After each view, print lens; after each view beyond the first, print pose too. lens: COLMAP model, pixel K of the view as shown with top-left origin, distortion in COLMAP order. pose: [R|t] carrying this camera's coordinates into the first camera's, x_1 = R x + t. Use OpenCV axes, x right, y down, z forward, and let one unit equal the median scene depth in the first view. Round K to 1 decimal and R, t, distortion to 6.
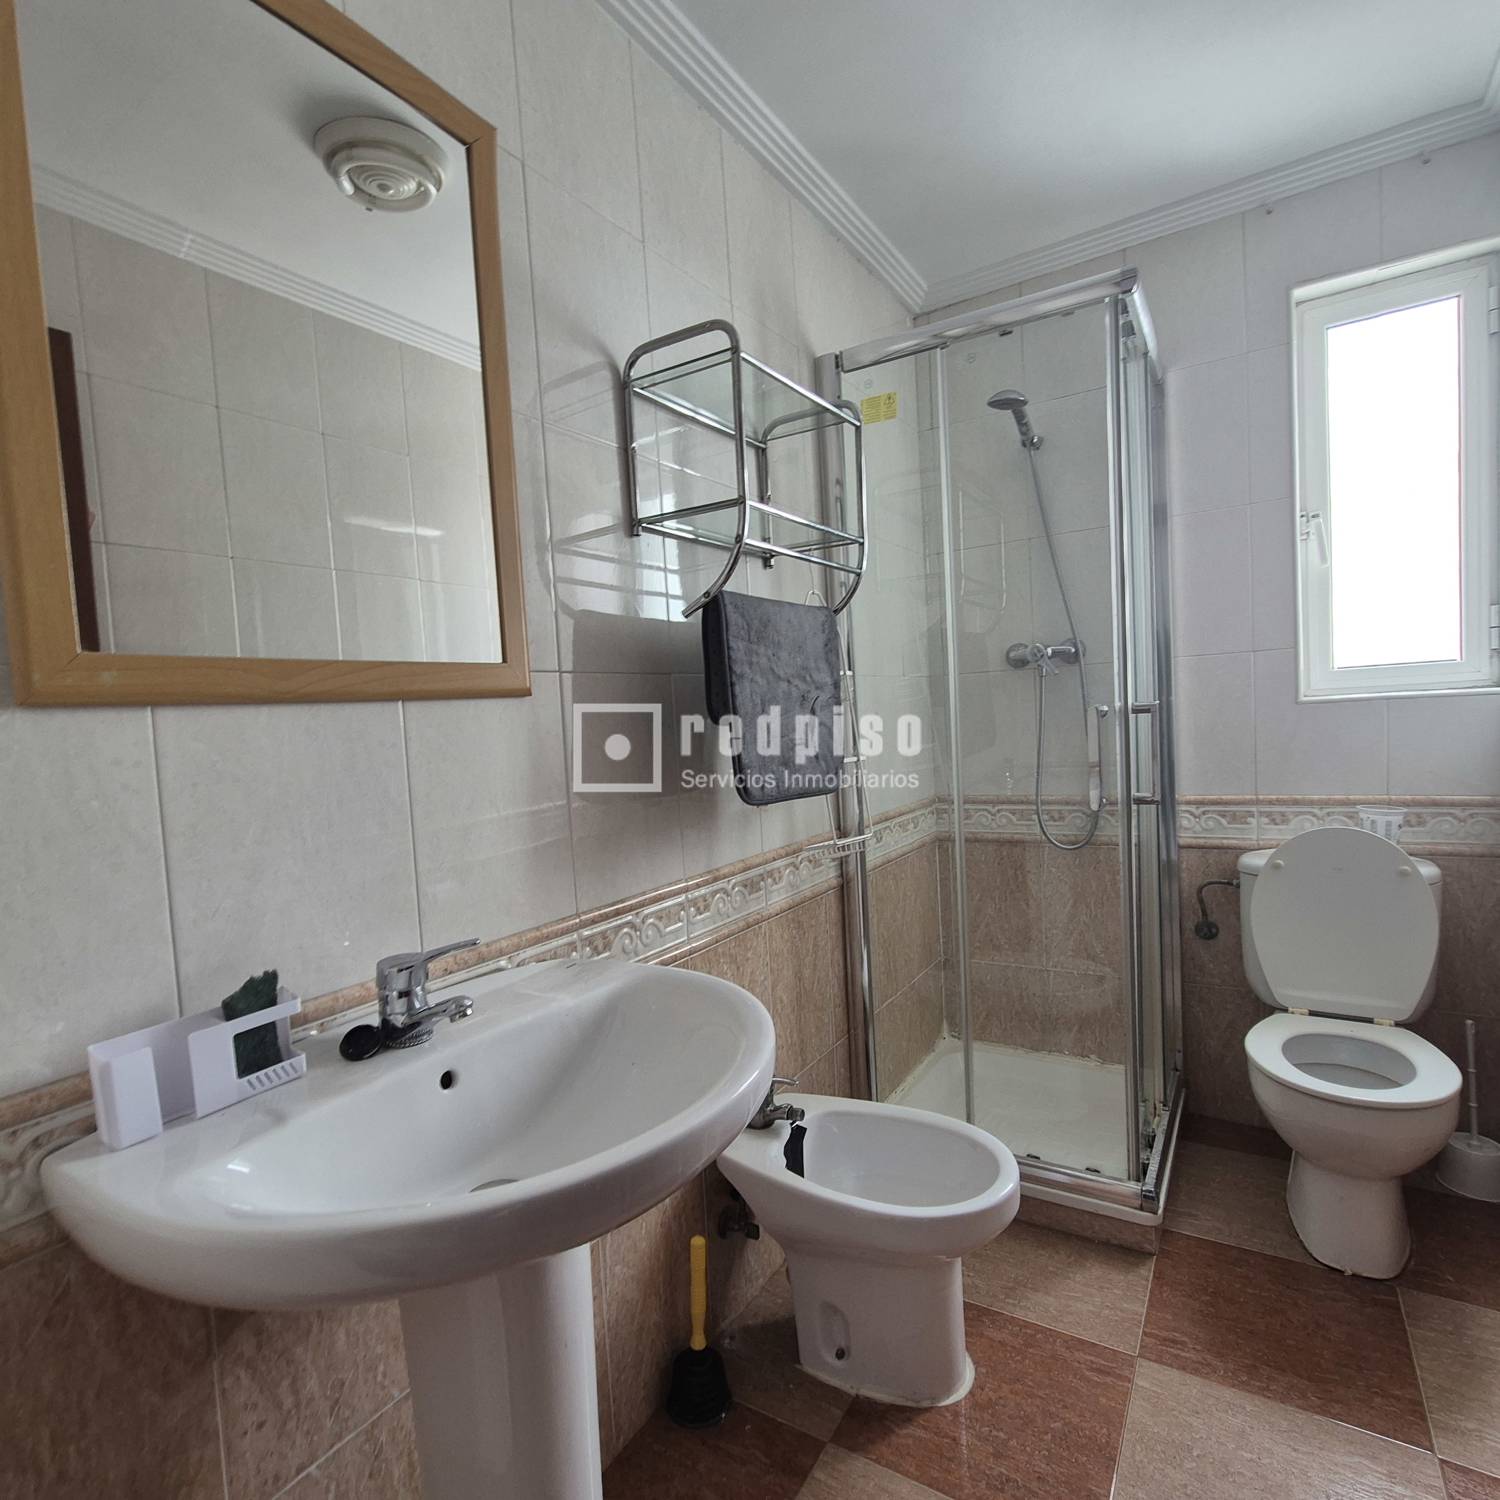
lens RADIAL K [[822.2, 0, 734.7], [0, 822.2, 764.1], [0, 0, 1]] dist [-0.004182, 0.003345]
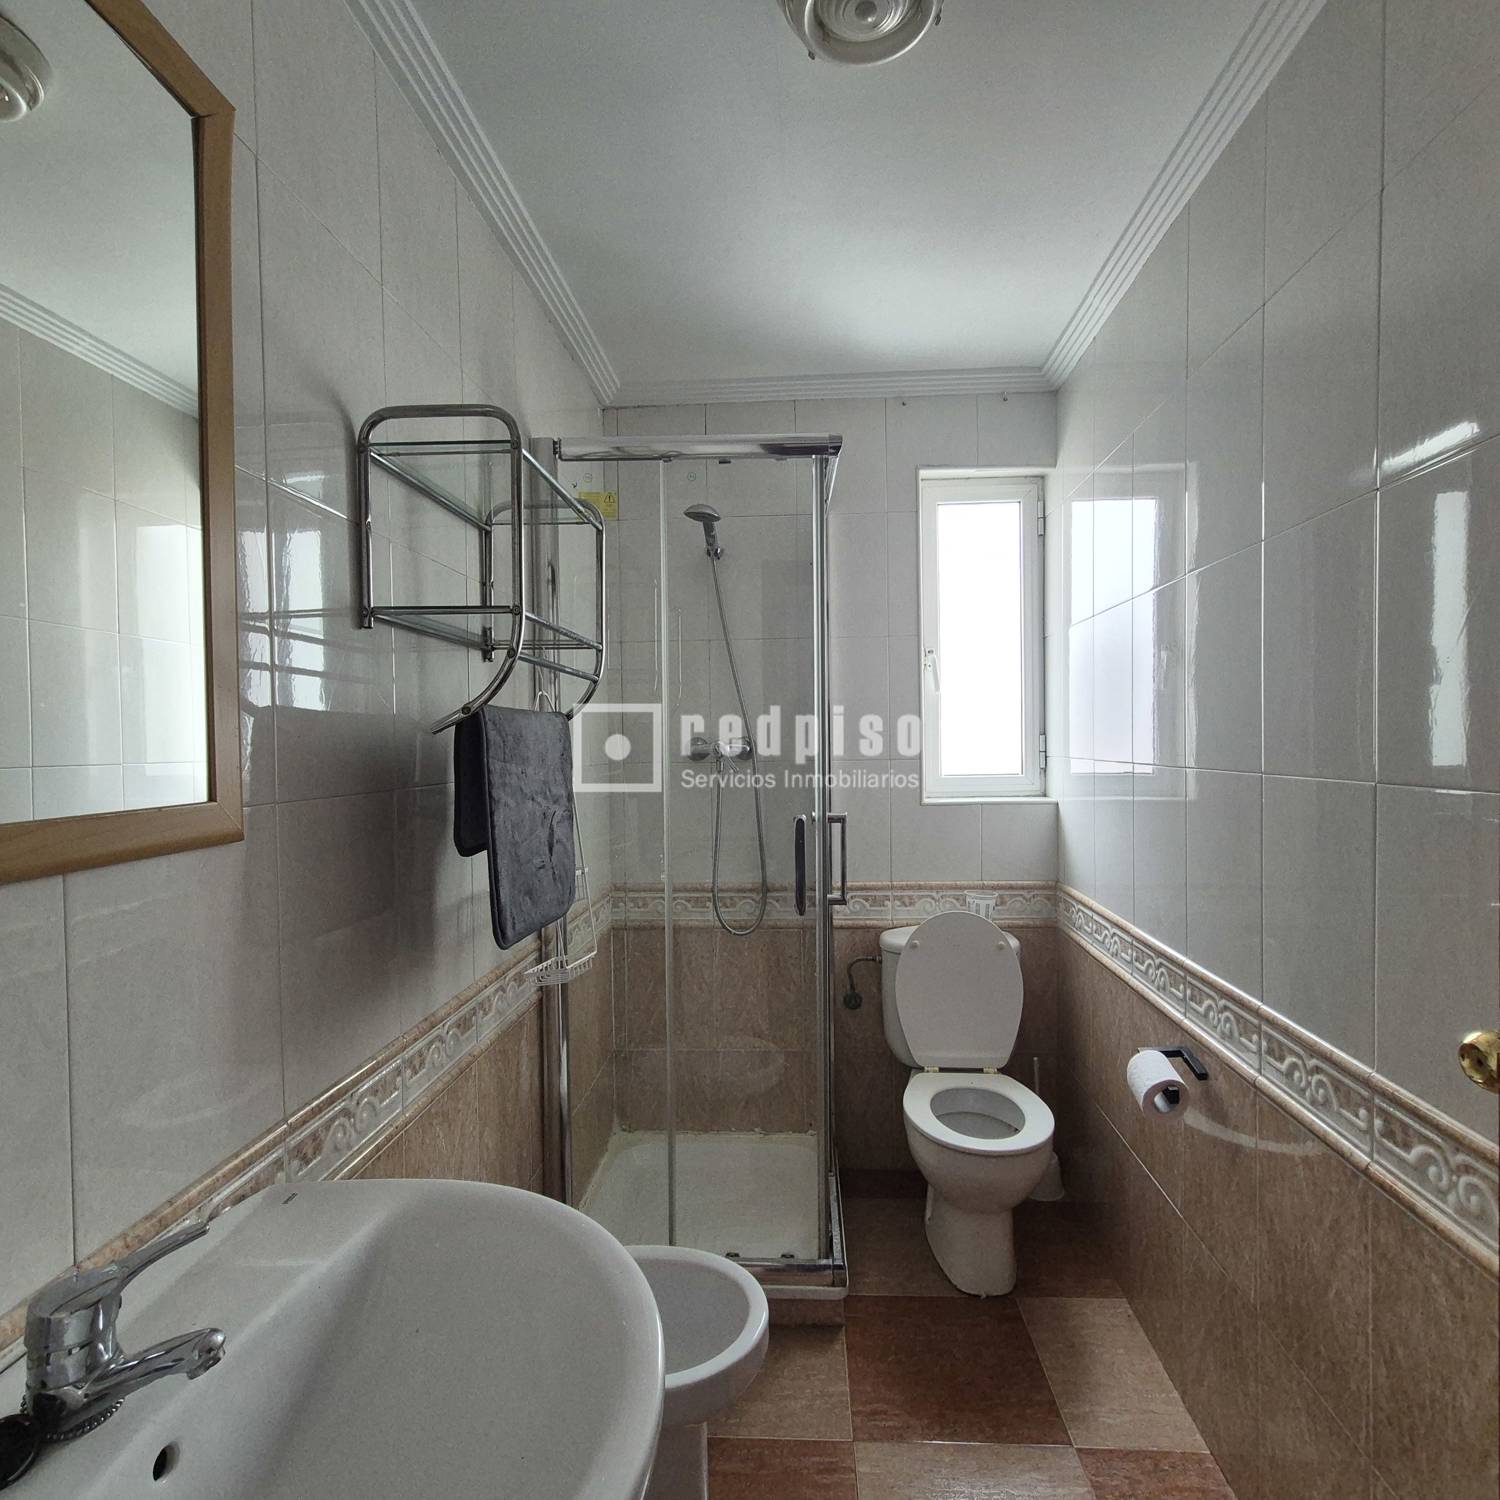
lens RADIAL K [[822.2, 0, 742.5], [0, 822.2, 760.1], [0, 0, 1]] dist [-0.004182, 0.003345]
pose [[0.875770, 0.031605, 0.481692, -0.146493], [-0.003603, 0.998255, -0.058948, -0.078904], [-0.482715, 0.049890, 0.874356, 0.083715]]
